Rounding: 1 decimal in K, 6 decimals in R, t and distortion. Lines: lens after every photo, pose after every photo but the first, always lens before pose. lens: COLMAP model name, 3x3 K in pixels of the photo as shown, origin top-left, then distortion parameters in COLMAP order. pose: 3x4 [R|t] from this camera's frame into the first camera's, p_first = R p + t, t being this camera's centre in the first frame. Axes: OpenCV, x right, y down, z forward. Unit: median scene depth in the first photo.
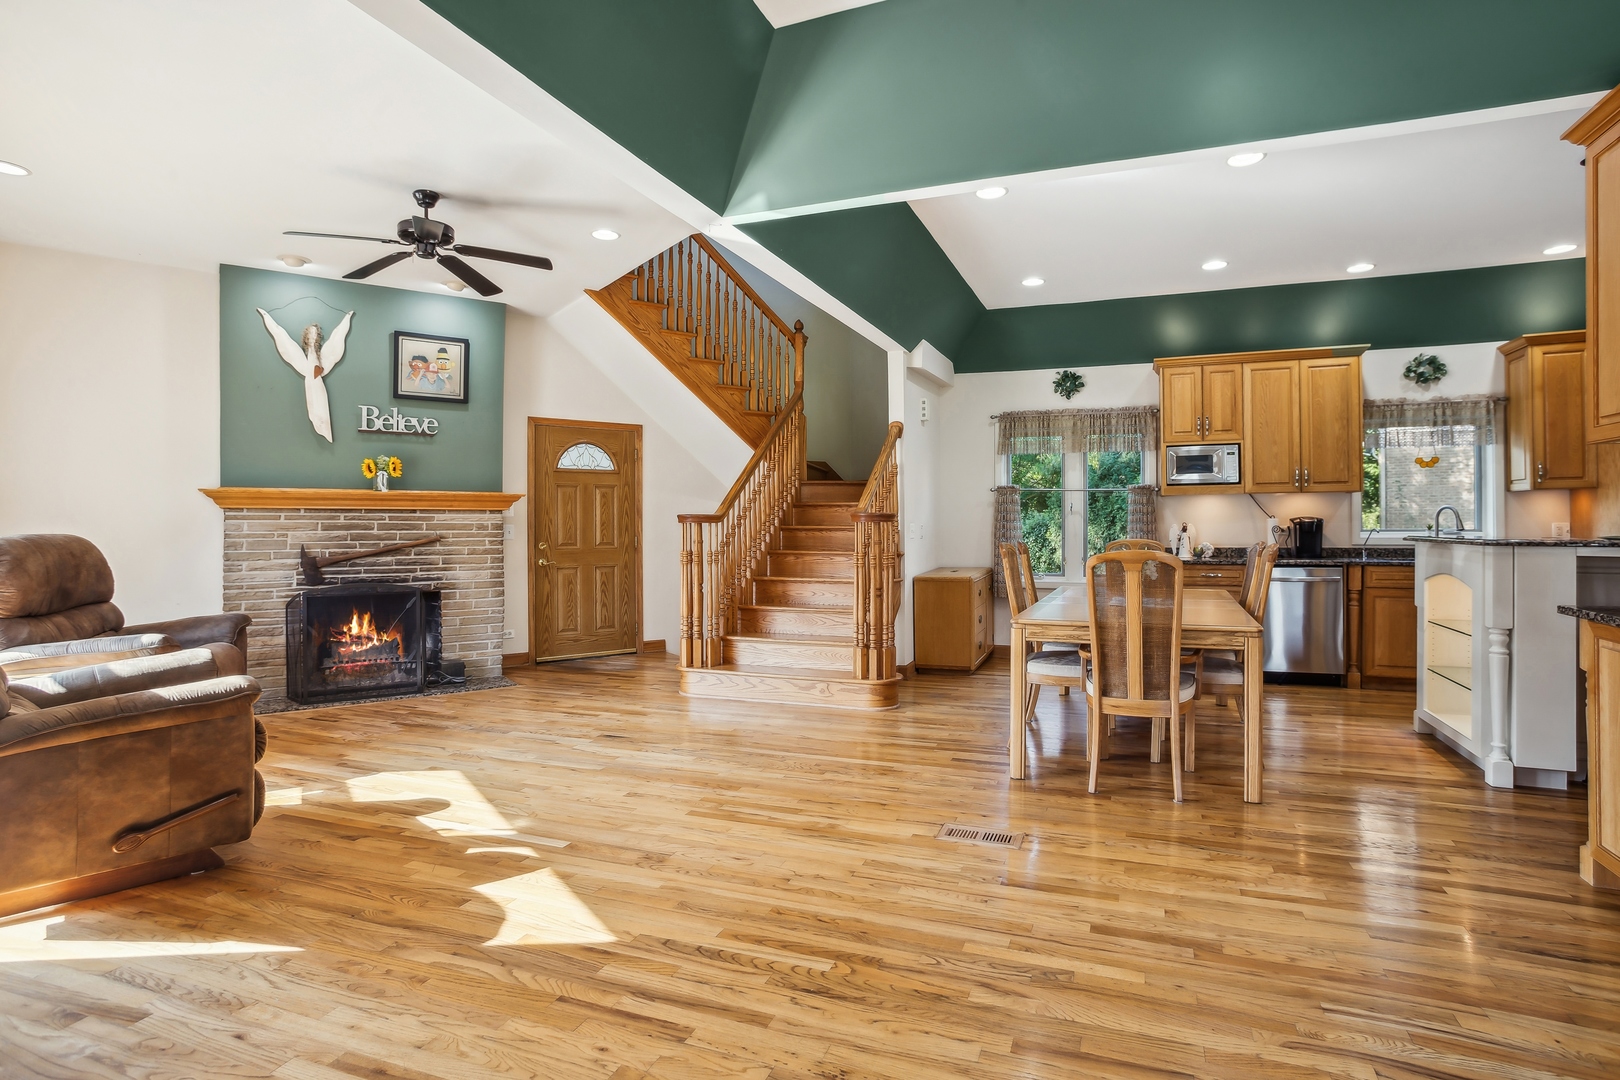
lens RADIAL K [[802.8, 0, 815.8], [0, 802.8, 514.8], [0, 0, 1]] dist [-0.051124, 0.024949]
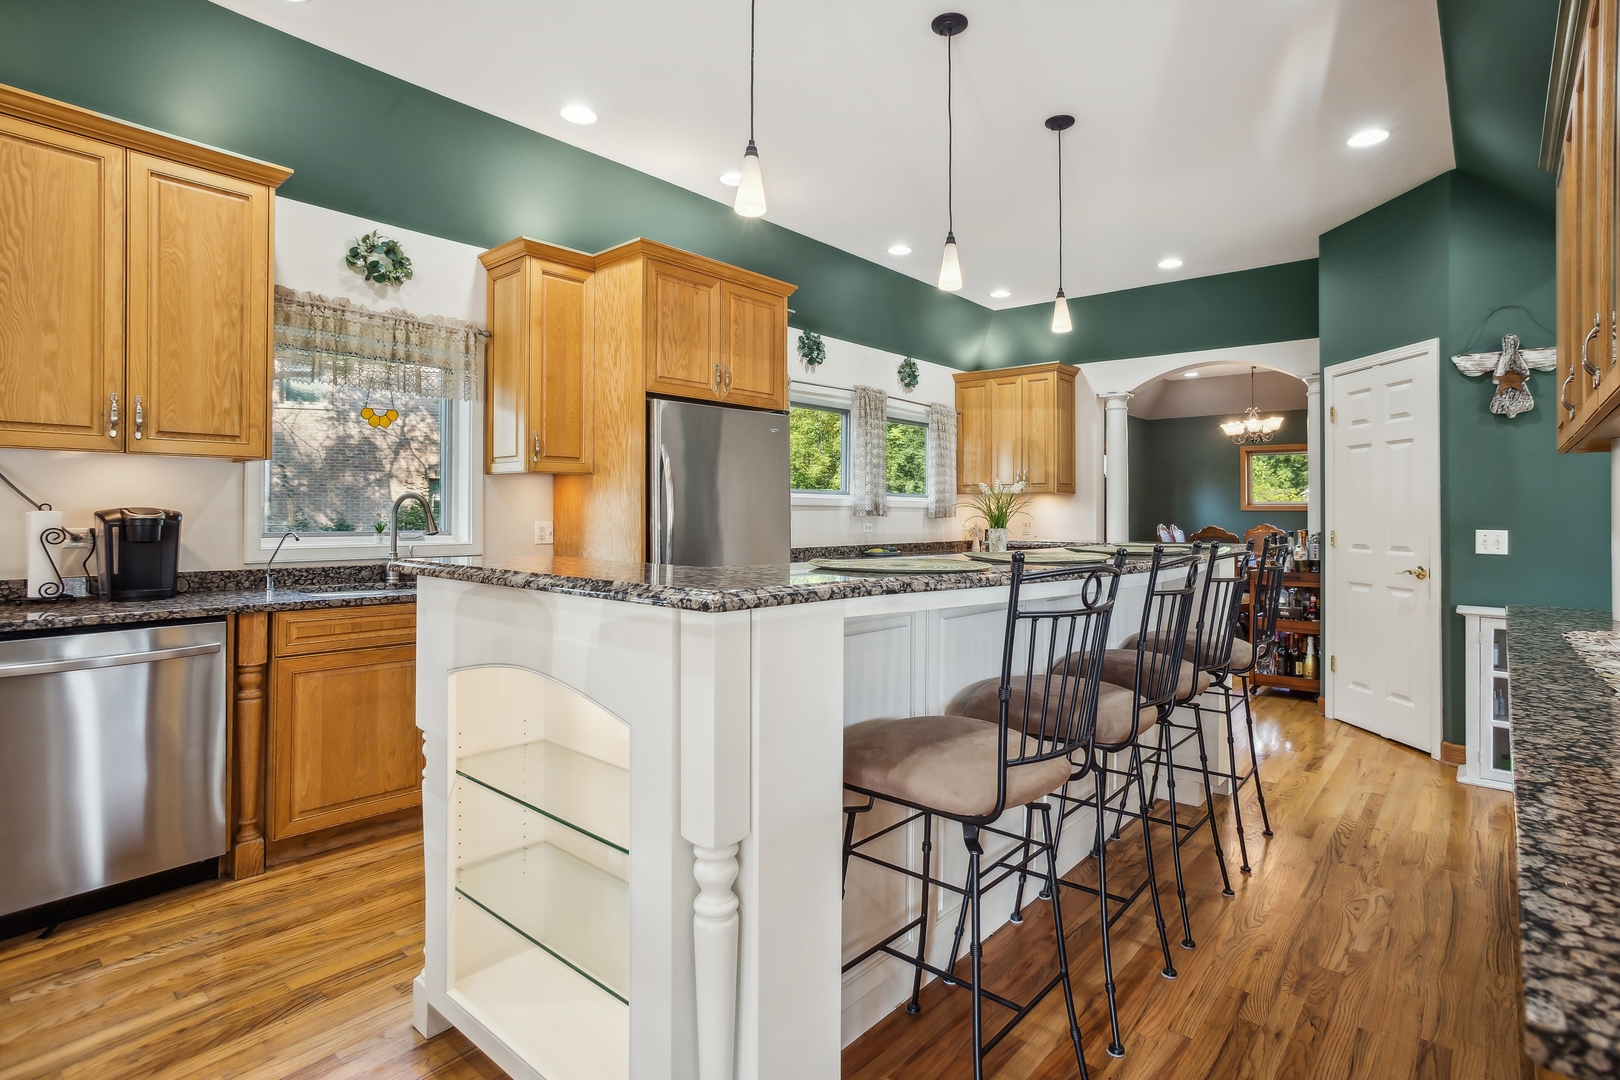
lens RADIAL K [[793.4, 0, 819.3], [0, 793.4, 510.9], [0, 0, 1]] dist [-0.006485, 0.001051]
pose [[0.328714, 0.014249, 0.944322, 0.331040], [-0.007429, 0.999894, -0.012502, 0.007396], [-0.944400, -0.002906, 0.328785, 0.498476]]
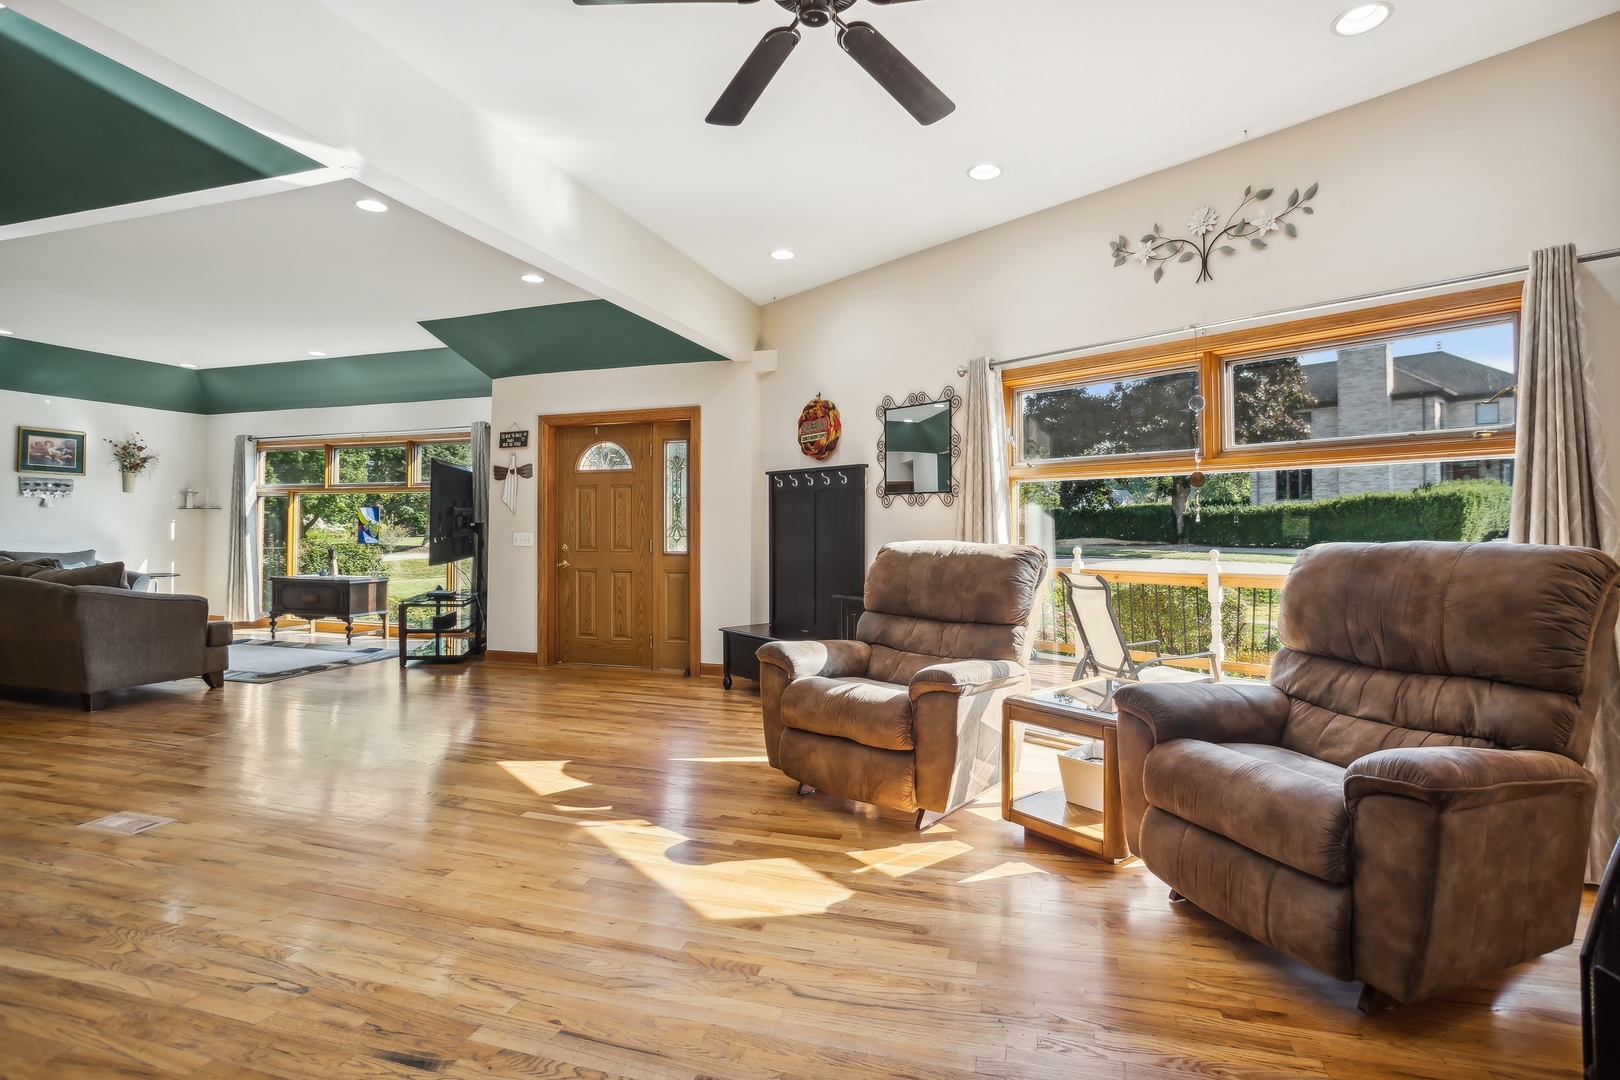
lens RADIAL K [[802.8, 0, 815.8], [0, 802.8, 514.8], [0, 0, 1]] dist [-0.051124, 0.024949]
pose [[-0.998242, -0.002350, -0.059226, -0.338054], [-0.001380, 0.999864, -0.016420, 0.007902], [0.059256, -0.016310, -0.998110, 1.104259]]
